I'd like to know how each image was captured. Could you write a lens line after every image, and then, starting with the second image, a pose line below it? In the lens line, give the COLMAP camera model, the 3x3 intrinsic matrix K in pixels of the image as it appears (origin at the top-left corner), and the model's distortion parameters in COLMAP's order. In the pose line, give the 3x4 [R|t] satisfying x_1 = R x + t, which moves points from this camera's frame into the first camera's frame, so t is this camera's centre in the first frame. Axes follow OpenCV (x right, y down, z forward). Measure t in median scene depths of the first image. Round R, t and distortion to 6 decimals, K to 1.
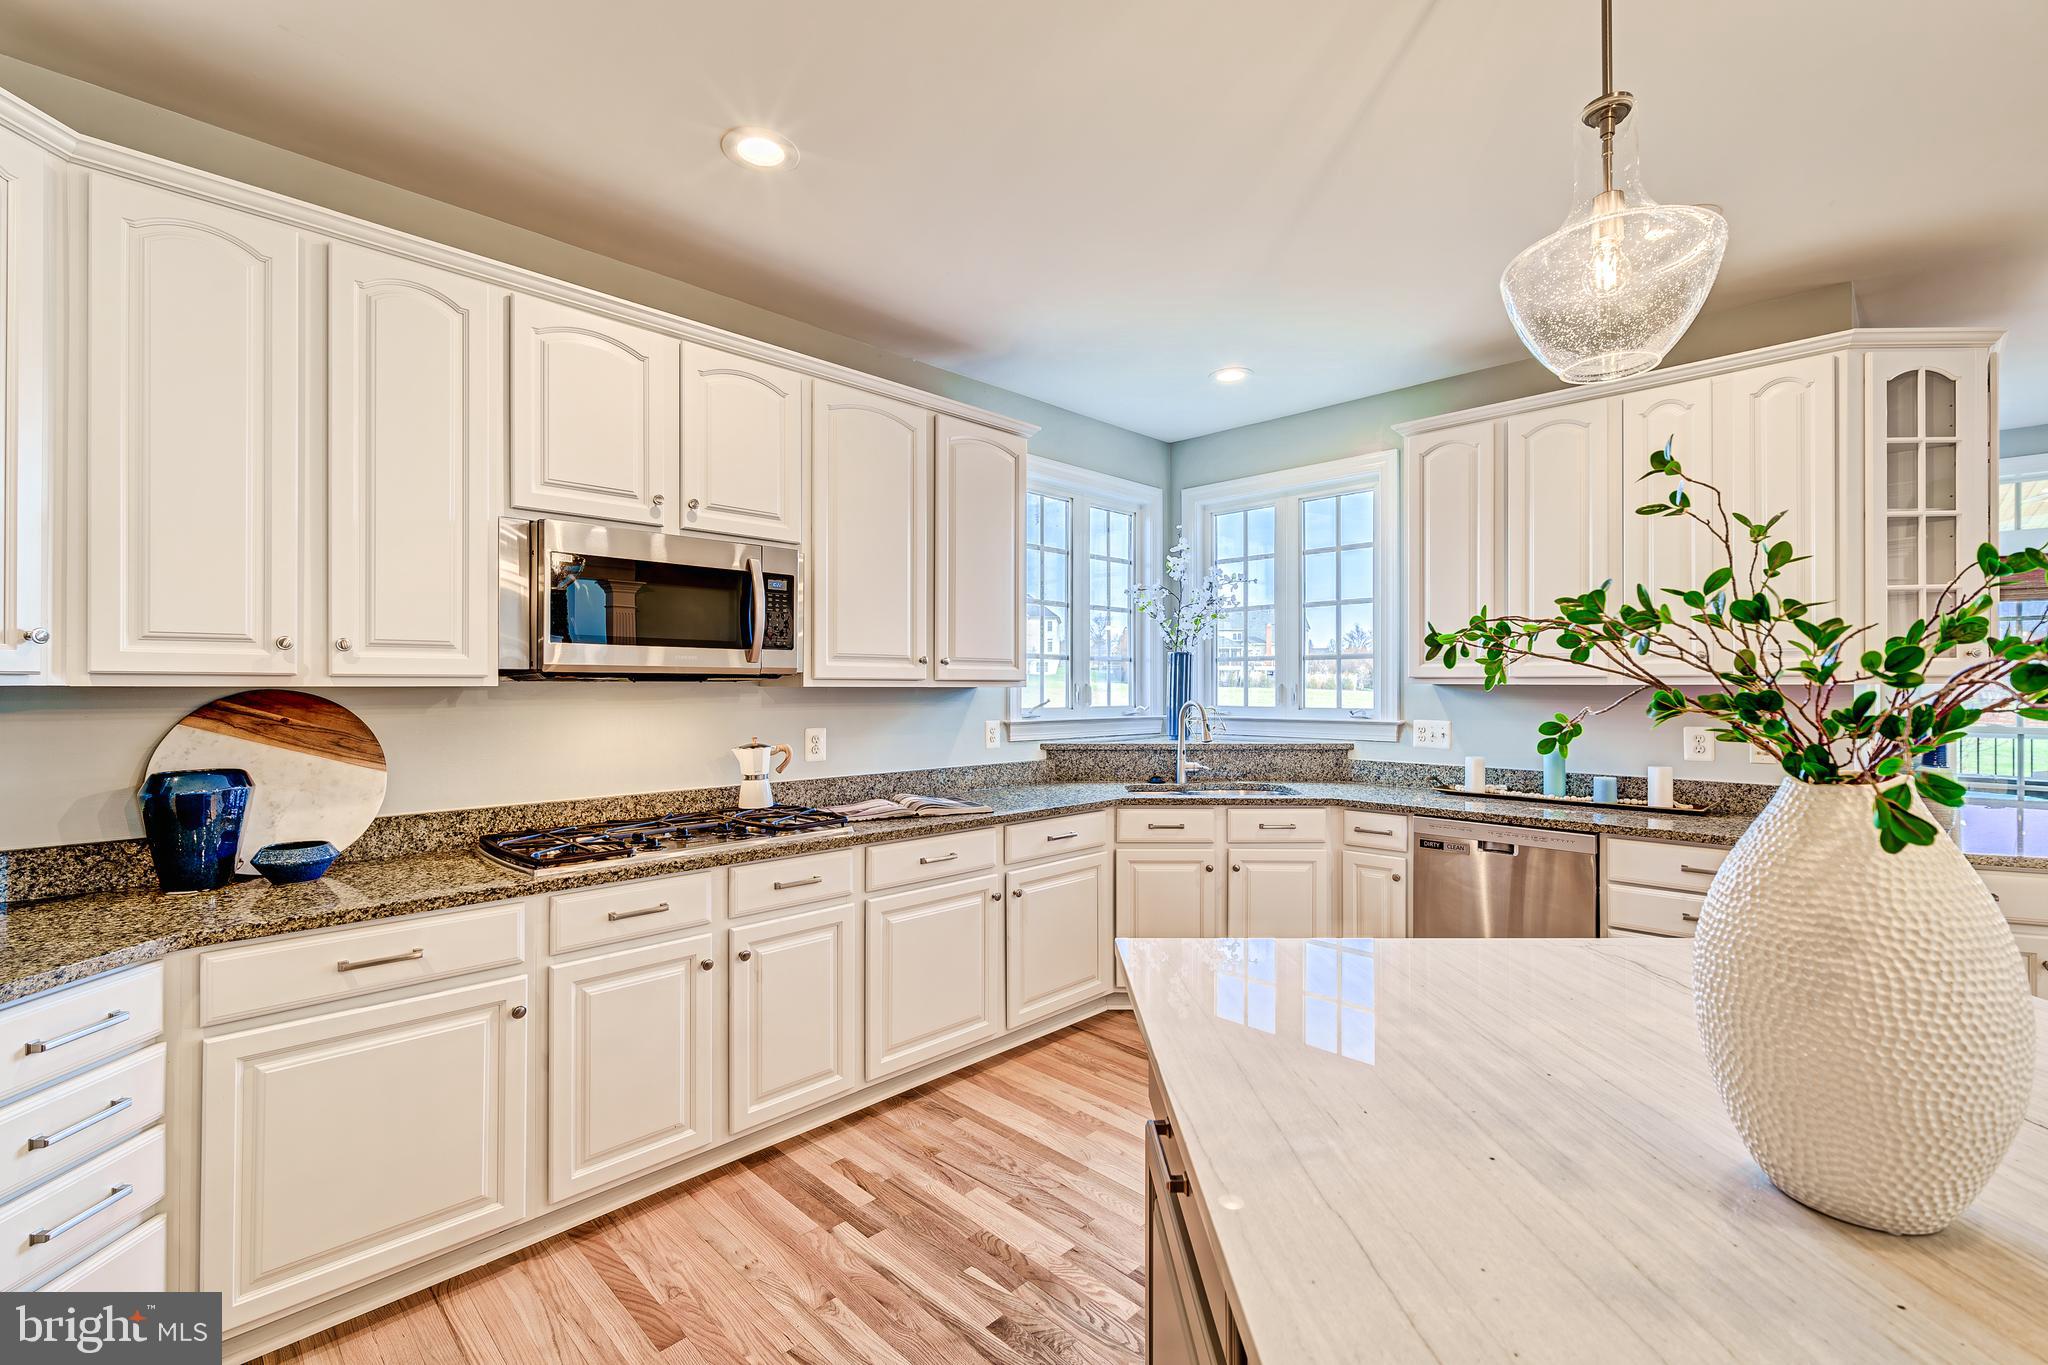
lens RADIAL K [[875.6, 0, 1020.6], [0, 875.6, 679.9], [0, 0, 1]] dist [0.000407, 0.000786]
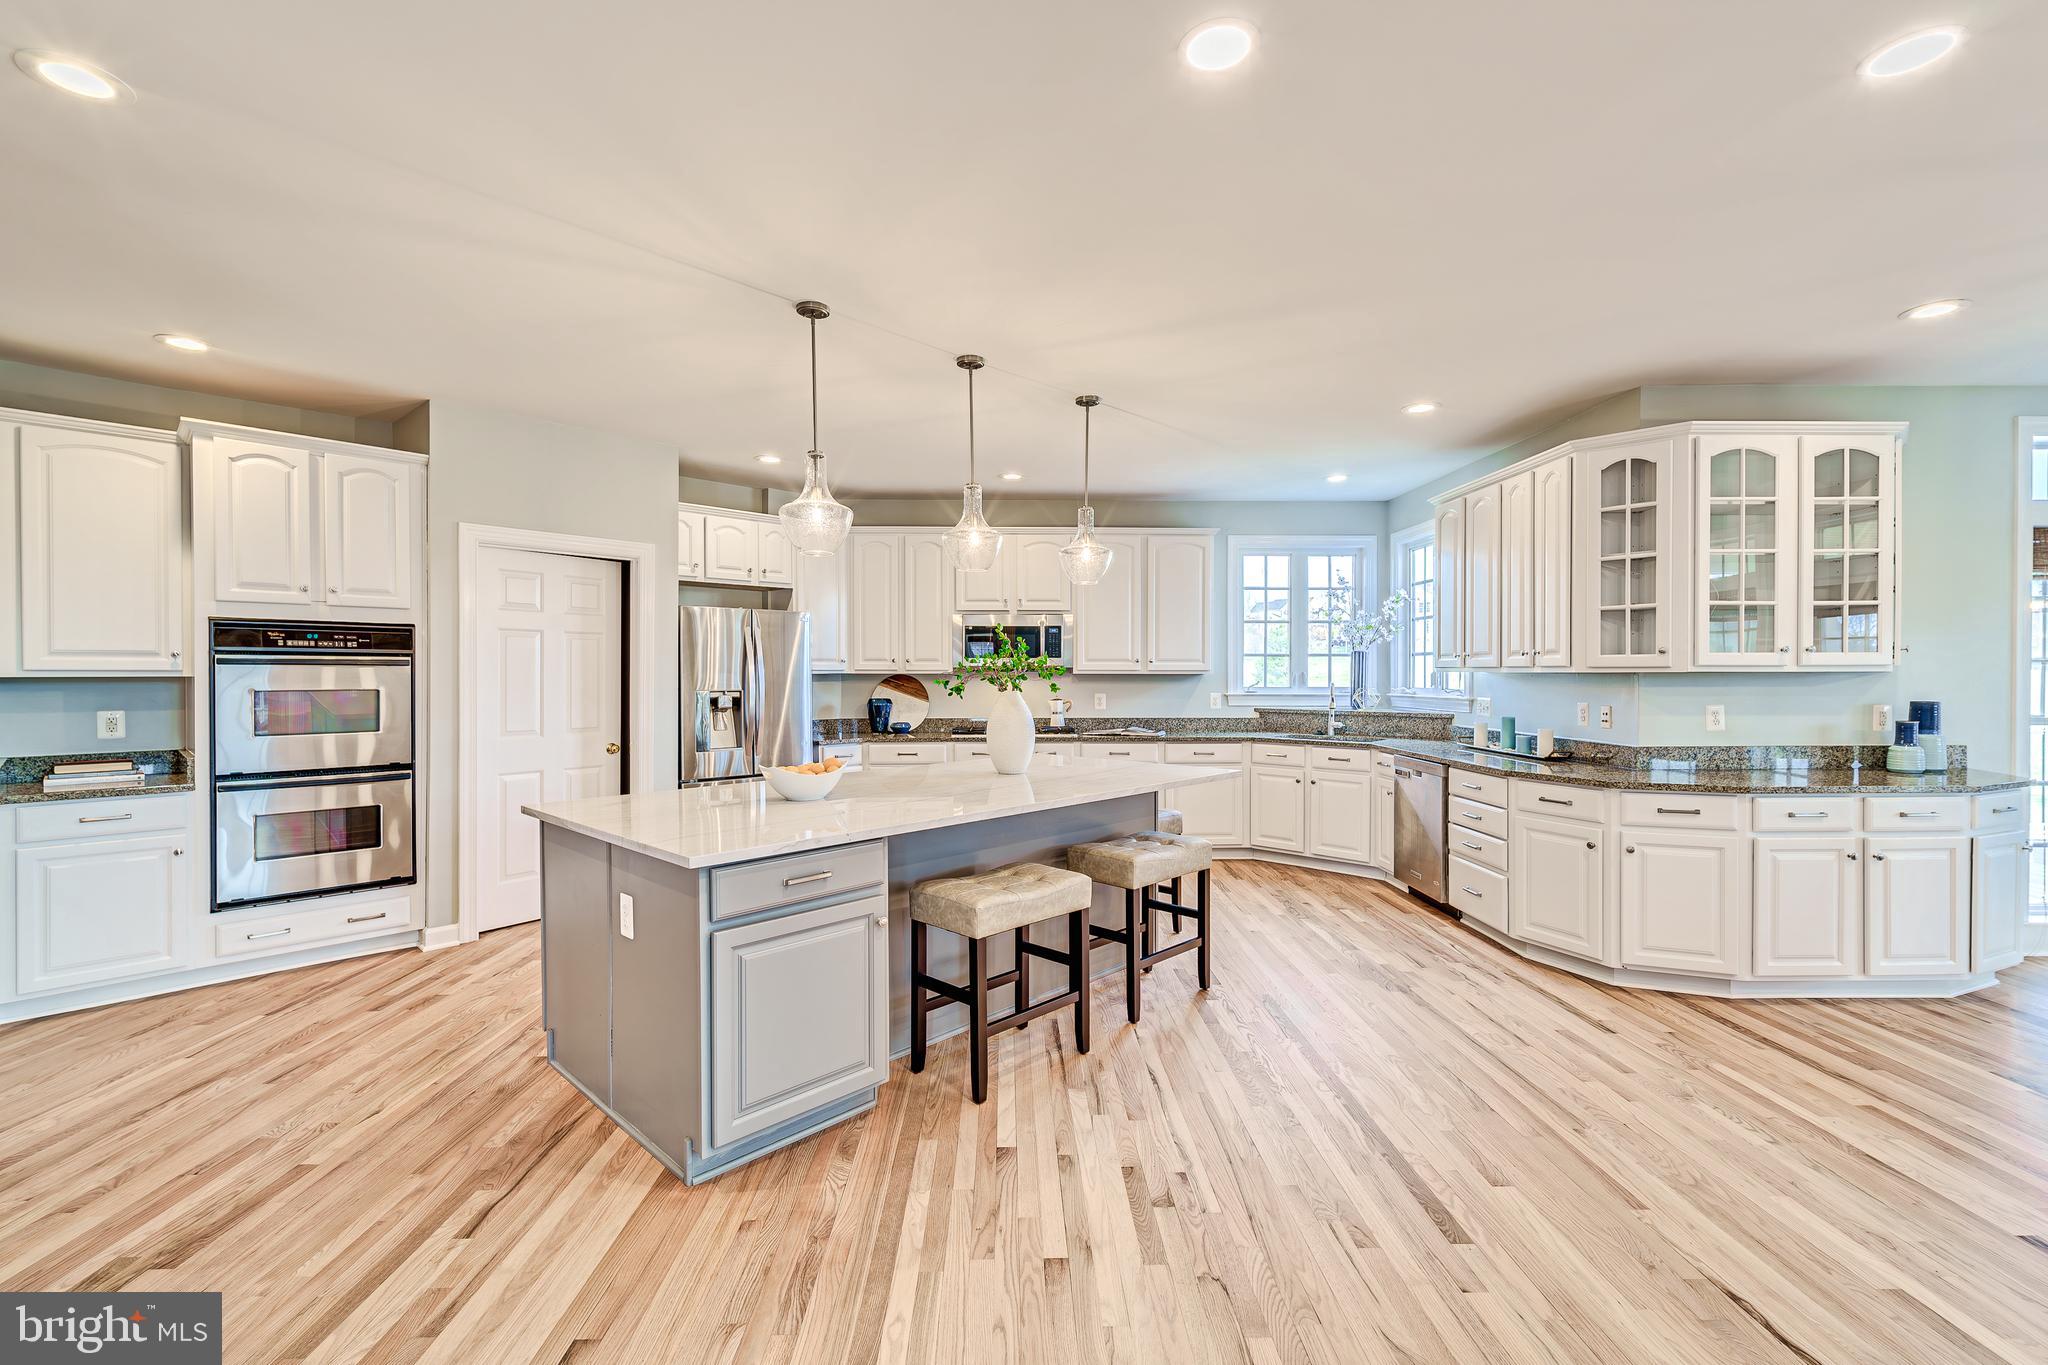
lens RADIAL K [[897.9, 0, 1030.2], [0, 897.9, 674.8], [0, 0, 1]] dist [0.002367, 0.000061]
pose [[0.721587, 0.001273, -0.692322, 1.298484], [0.006416, 0.999943, 0.008526, -0.010615], [0.692294, -0.010594, 0.721538, -0.760007]]
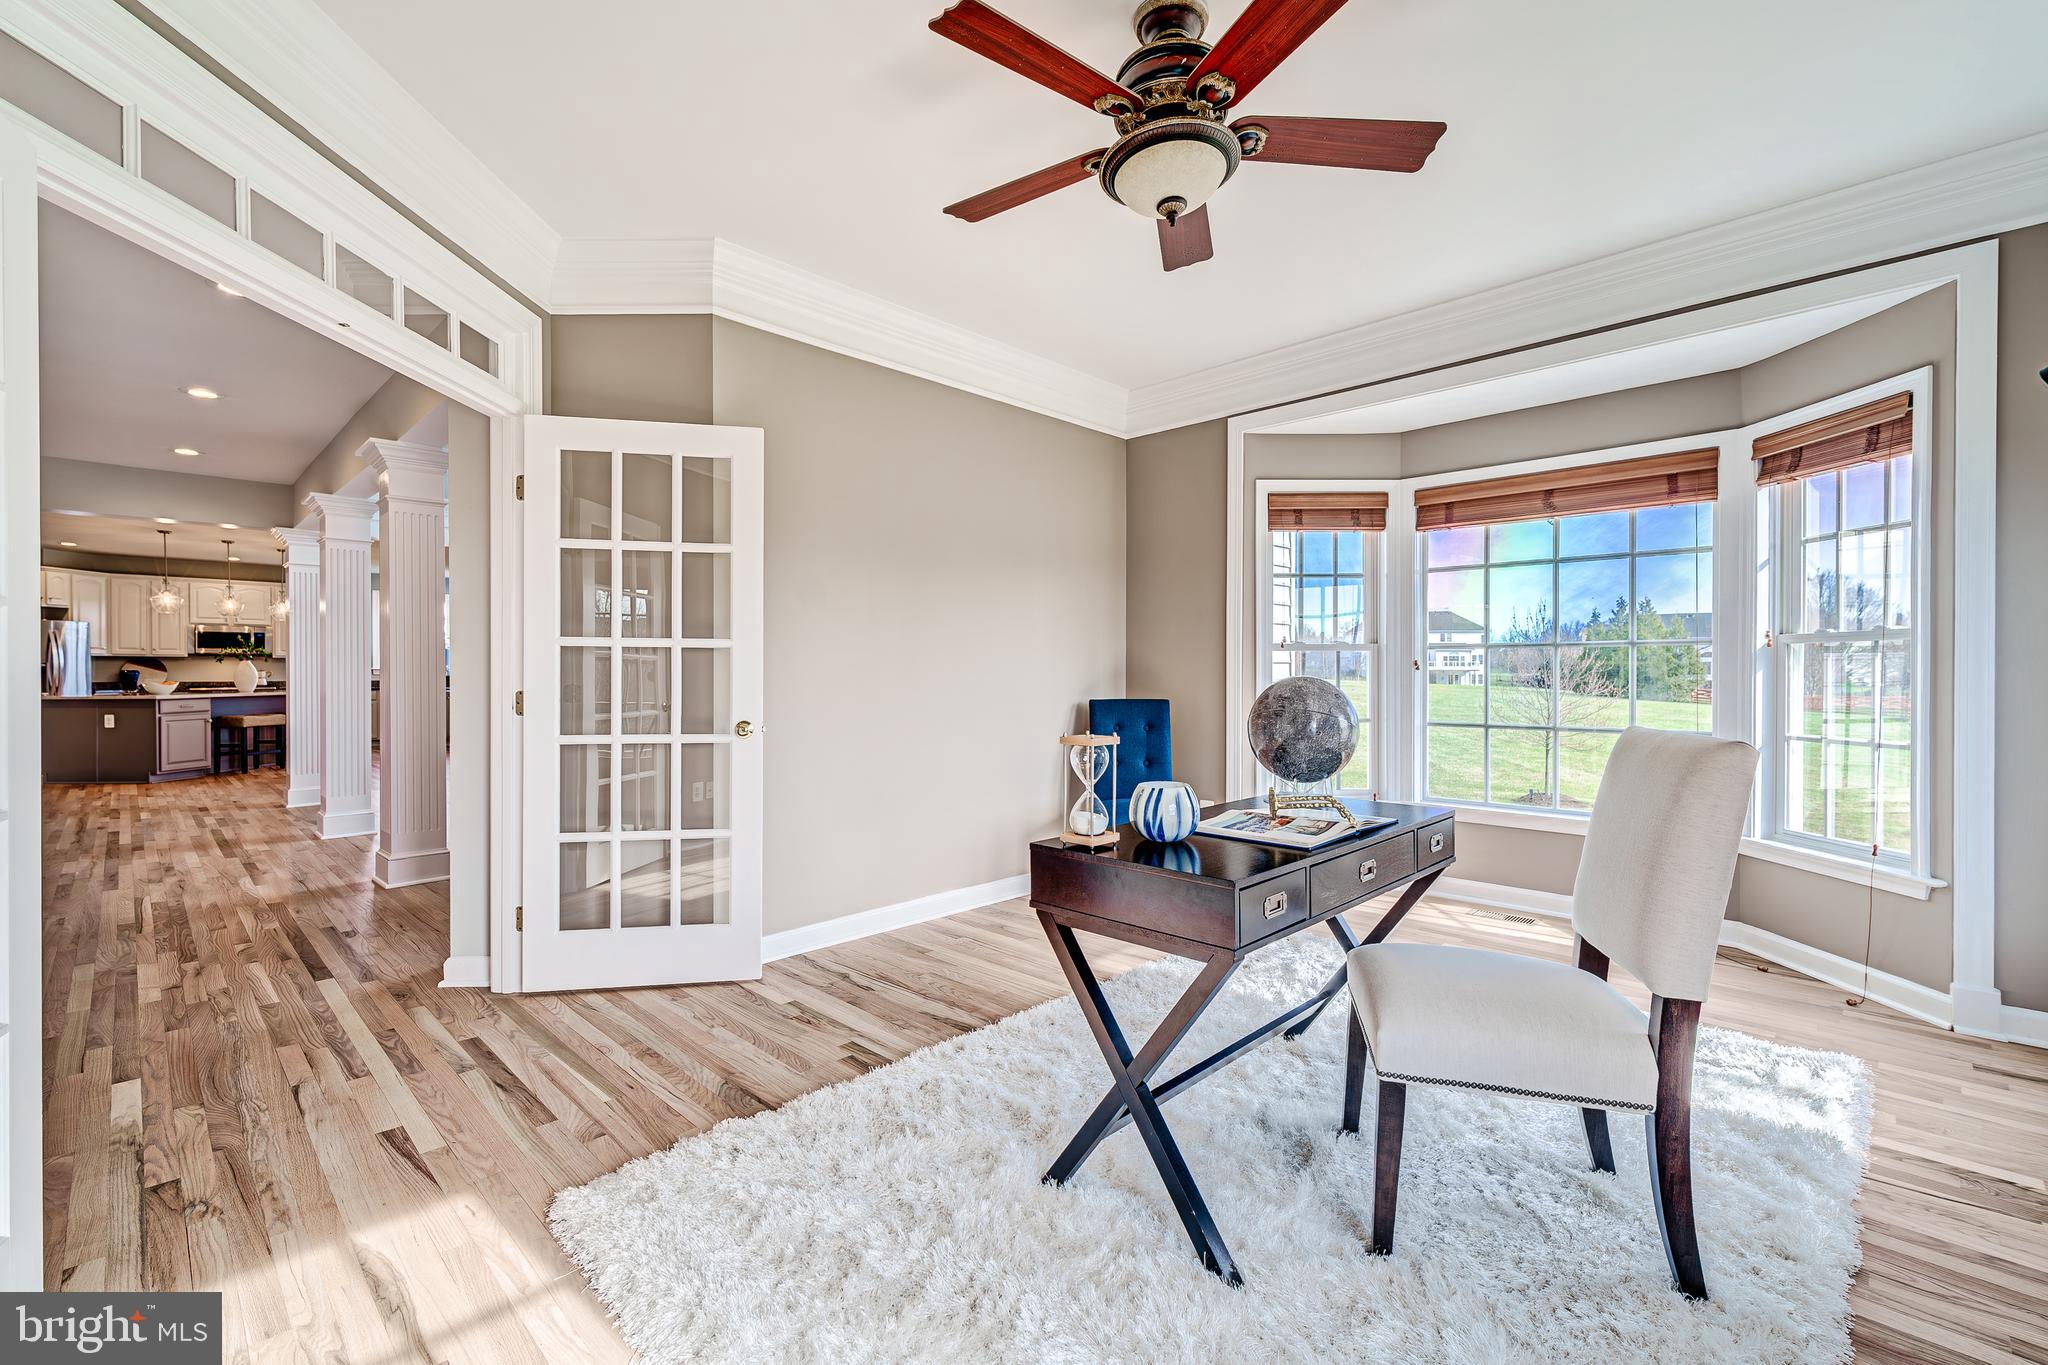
lens RADIAL K [[897.9, 0, 1025.2], [0, 897.9, 673.4], [0, 0, 1]] dist [0.002367, 0.000061]
pose [[0.999963, -0.002628, -0.008136, 3.579843], [0.002719, 0.999933, 0.011230, 0.048033], [0.008106, -0.011251, 0.999904, -3.487212]]
